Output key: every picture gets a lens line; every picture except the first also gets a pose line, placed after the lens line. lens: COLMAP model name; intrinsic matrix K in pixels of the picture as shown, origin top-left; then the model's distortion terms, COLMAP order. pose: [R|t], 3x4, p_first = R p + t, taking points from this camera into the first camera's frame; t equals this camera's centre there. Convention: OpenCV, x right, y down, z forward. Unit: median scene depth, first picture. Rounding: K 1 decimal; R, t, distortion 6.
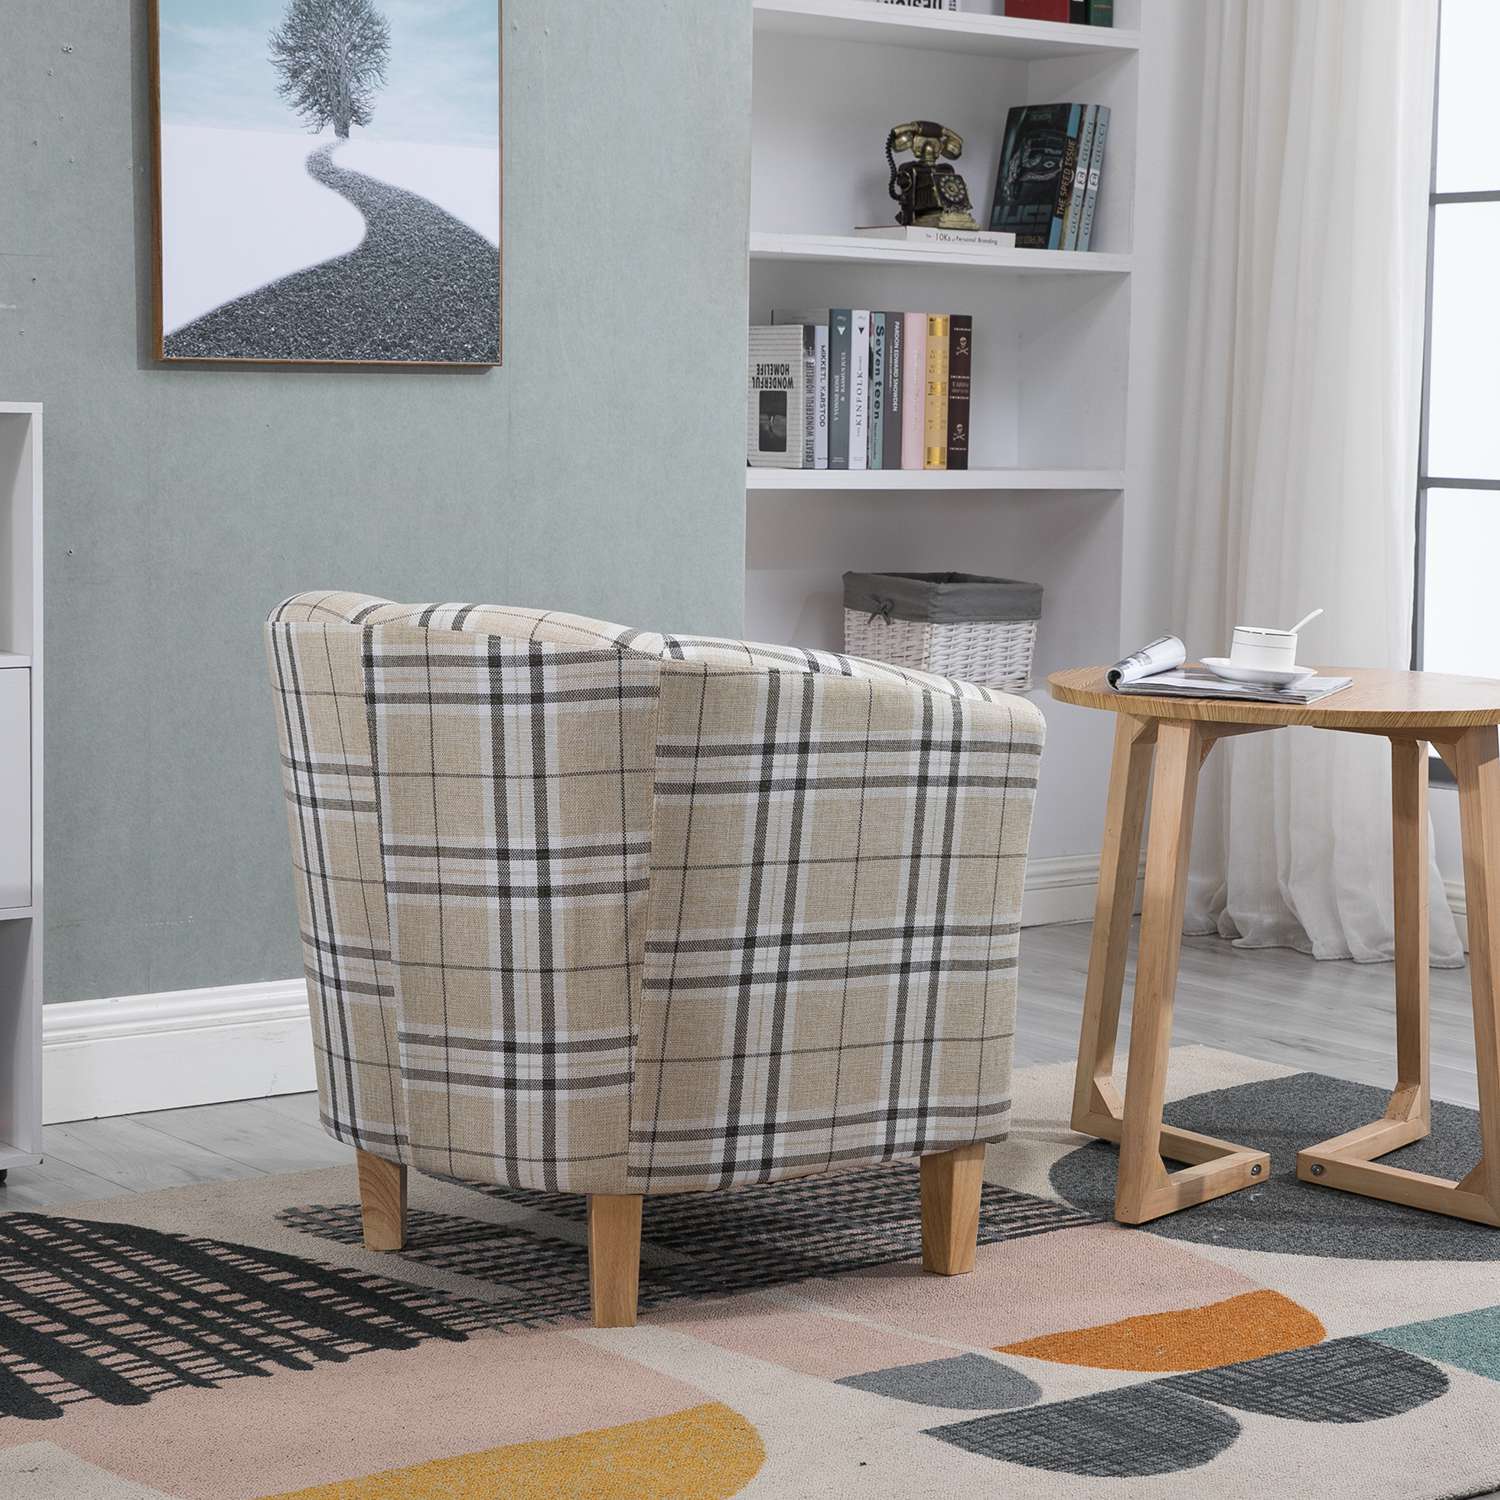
lens RADIAL K [[3387.5, 0, 897.7], [0, 3387.5, 721.6], [0, 0, 1]] dist [0.062591, 0.301699]
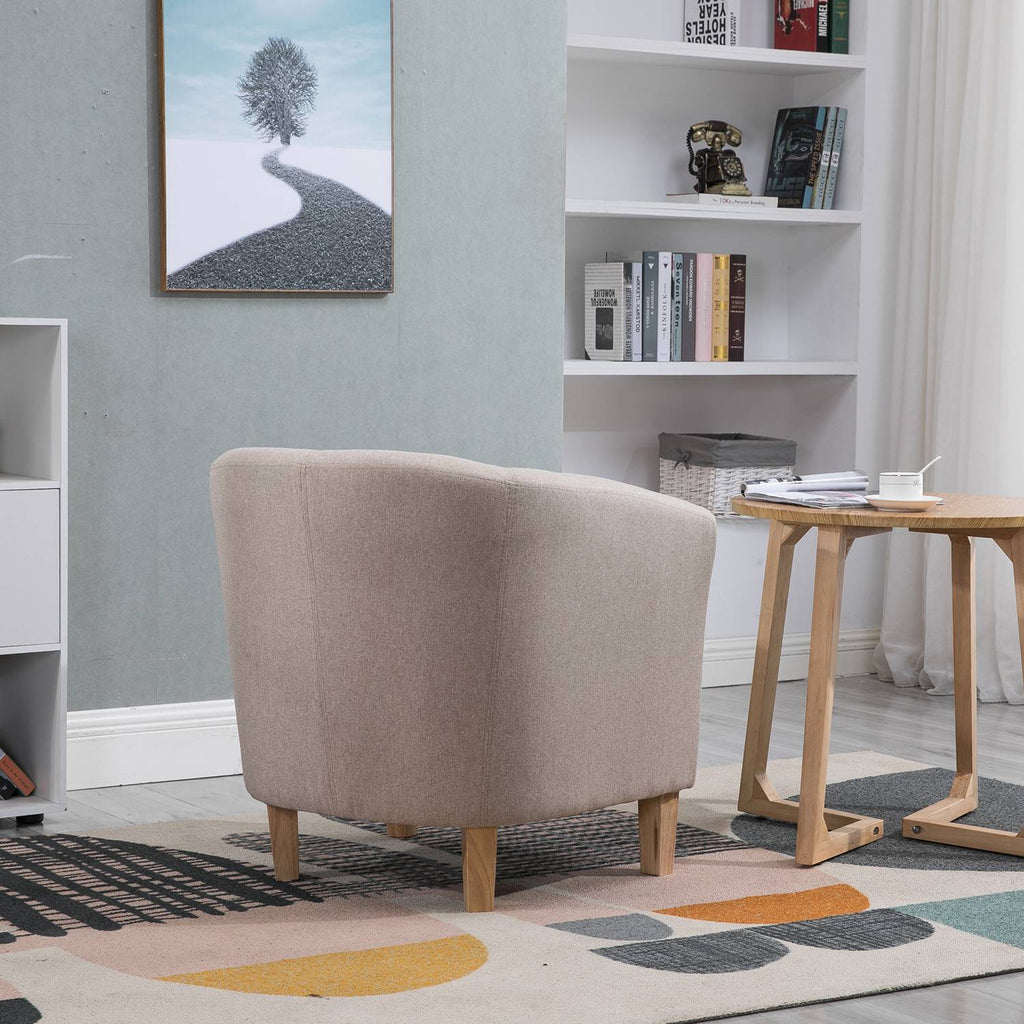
lens RADIAL K [[2723.9, 0, 649.0], [0, 2723.9, 490.7], [0, 0, 1]] dist [0.123555, 0.419233]
pose [[0.997004, -0.001097, -0.077342, 0.093158], [-0.001191, 0.999563, -0.029530, 0.019538], [0.077340, 0.029534, 0.996567, -0.205261]]
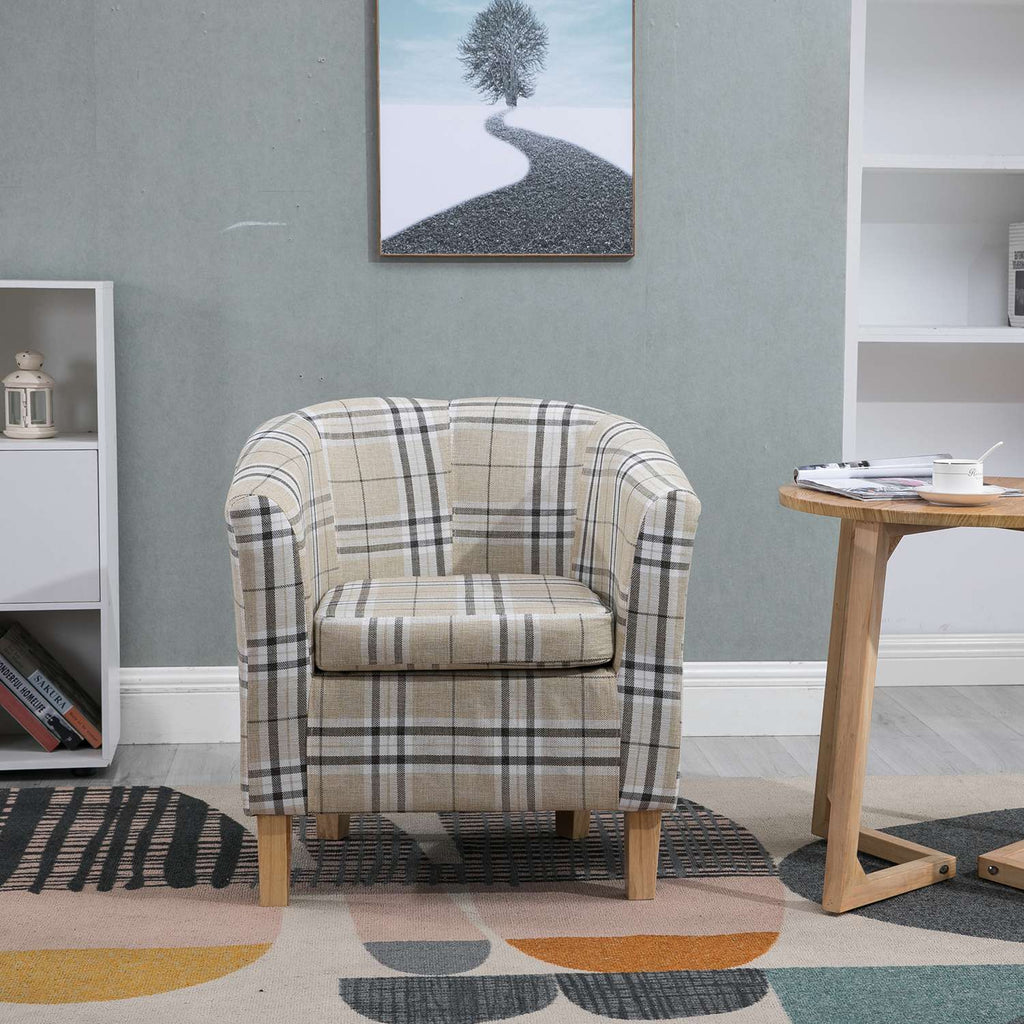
lens RADIAL K [[2443.7, 0, 625.9], [0, 2443.7, 493.7], [0, 0, 1]] dist [0.089767, 0.237770]
pose [[0.847472, 0.038067, -0.529473, 0.453228], [-0.042541, 0.999088, 0.003738, -0.006610], [0.529132, 0.019356, 0.848319, 0.109446]]
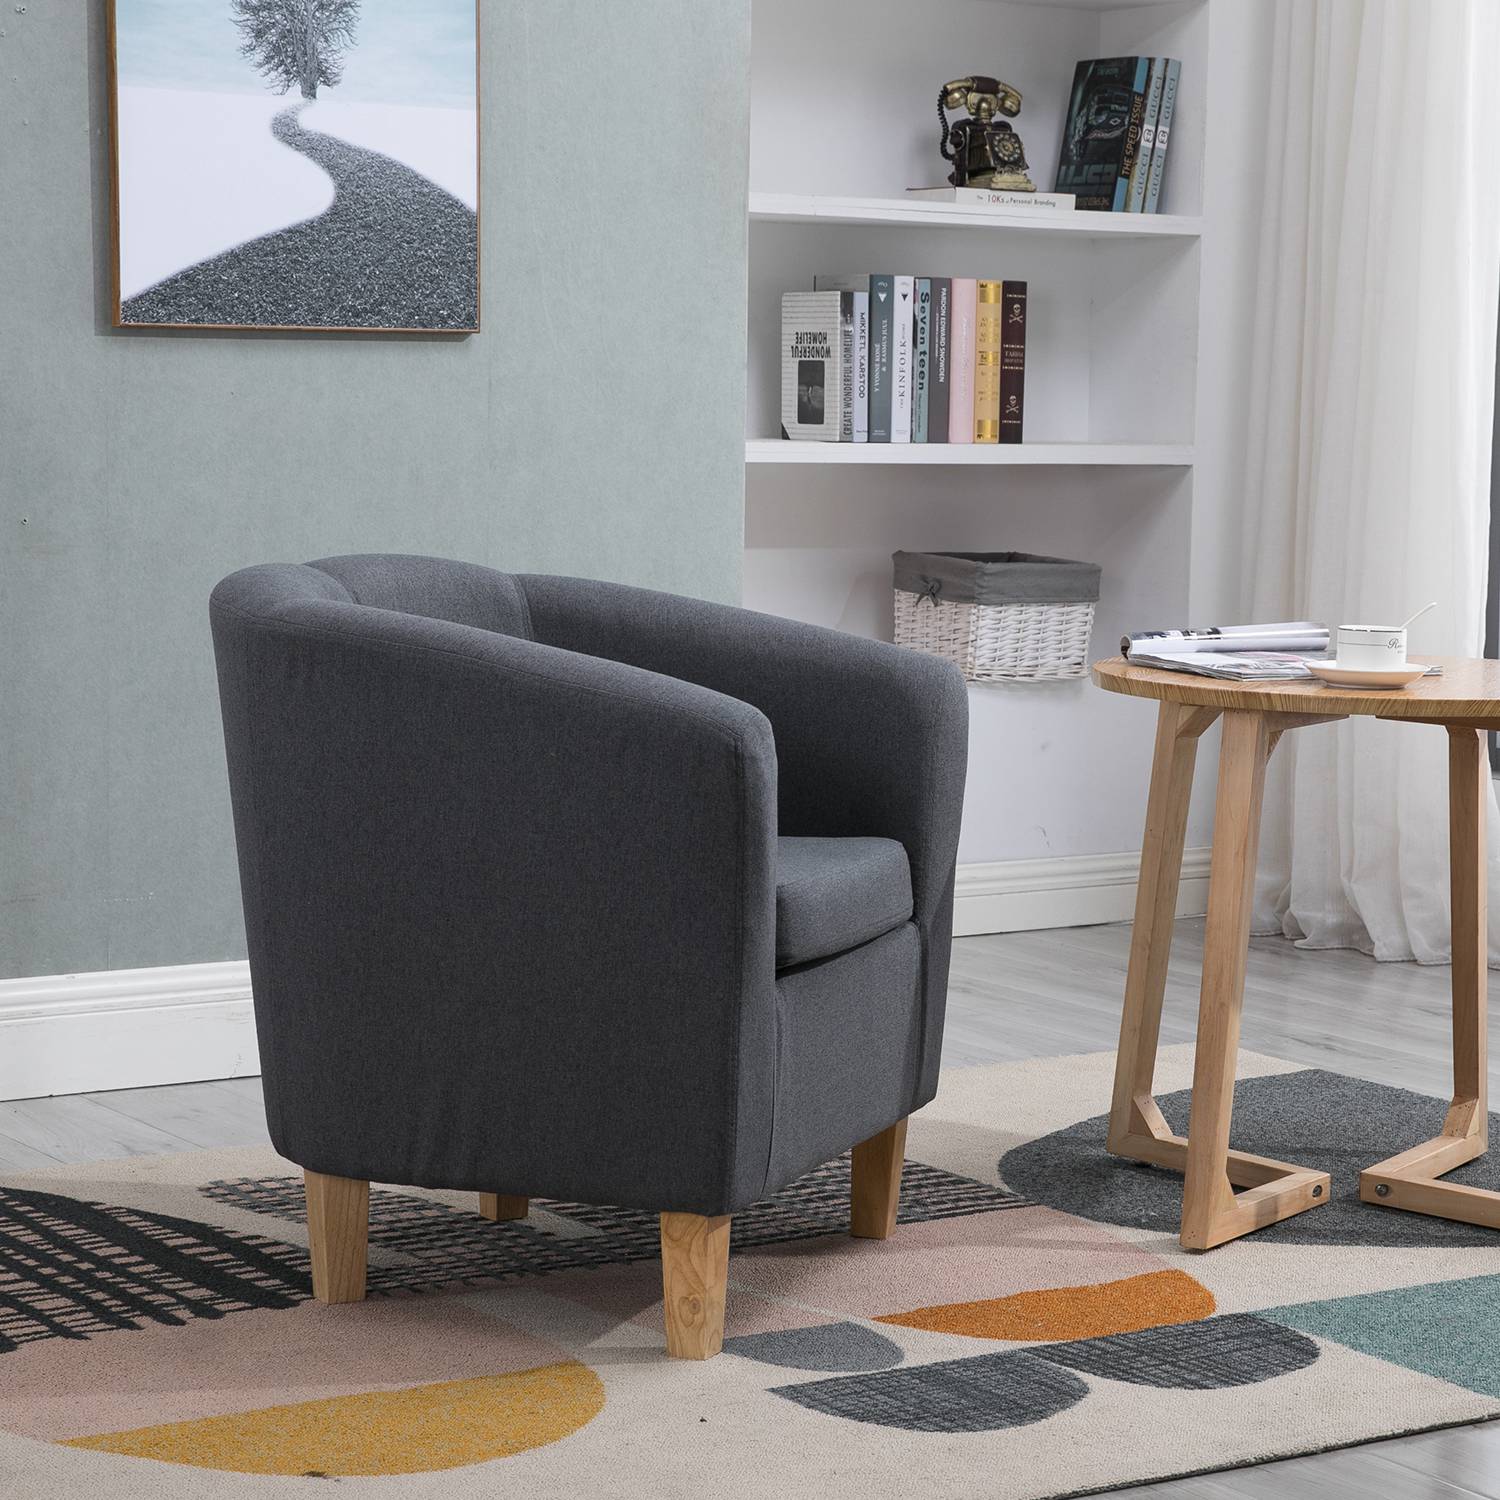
lens RADIAL K [[3778.6, 0, 951.2], [0, 3778.6, 744.8], [0, 0, 1]] dist [0.103157, 0.290944]
pose [[0.998136, 0.006753, -0.060655, 0.087459], [-0.006603, 0.999975, 0.002670, 0.009873], [0.060671, -0.002265, 0.998155, -0.080388]]
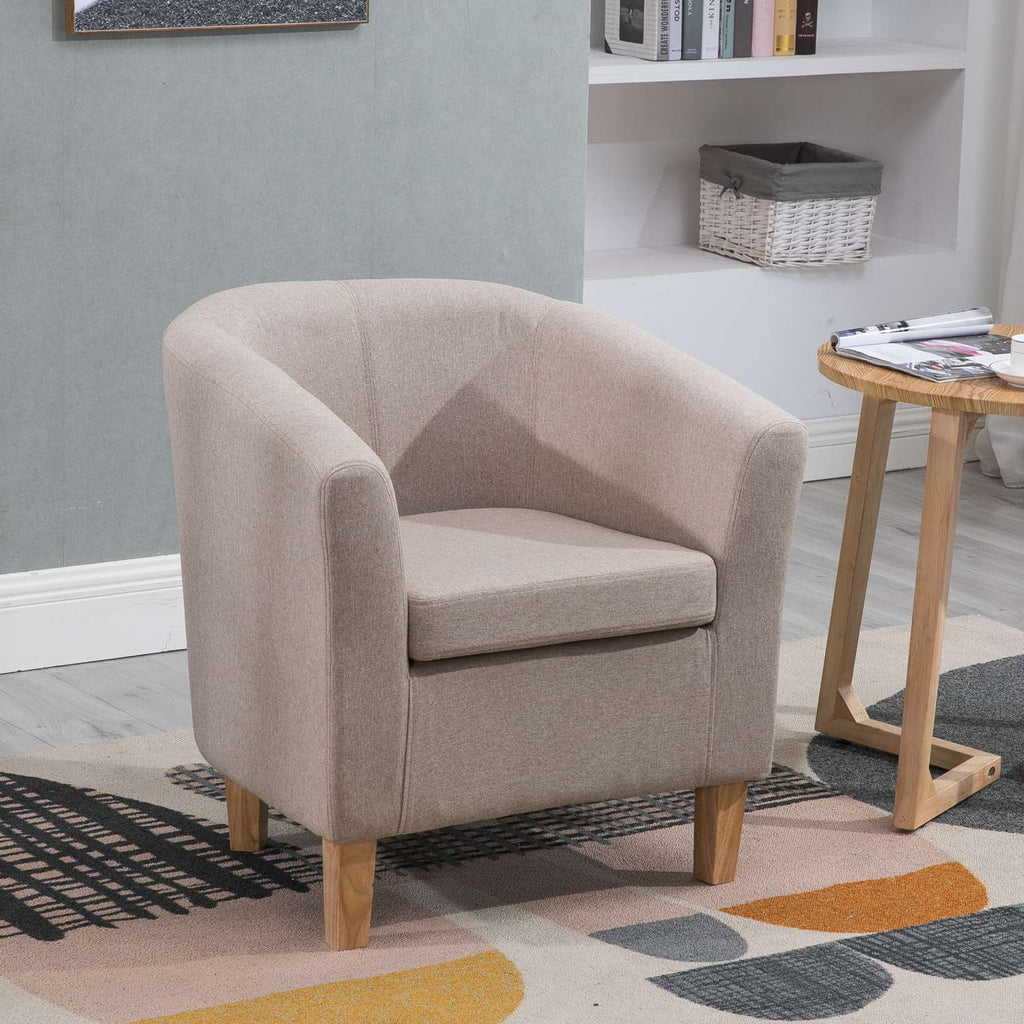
lens RADIAL K [[3868.8, 0, 714.6], [0, 3868.8, 449.0], [0, 0, 1]] dist [0.188003, 0.715750]
pose [[0.998503, 0.023631, -0.049329, 0.069892], [-0.018351, 0.994316, 0.104879, -0.104202], [0.051527, -0.103817, 0.993261, -0.319503]]
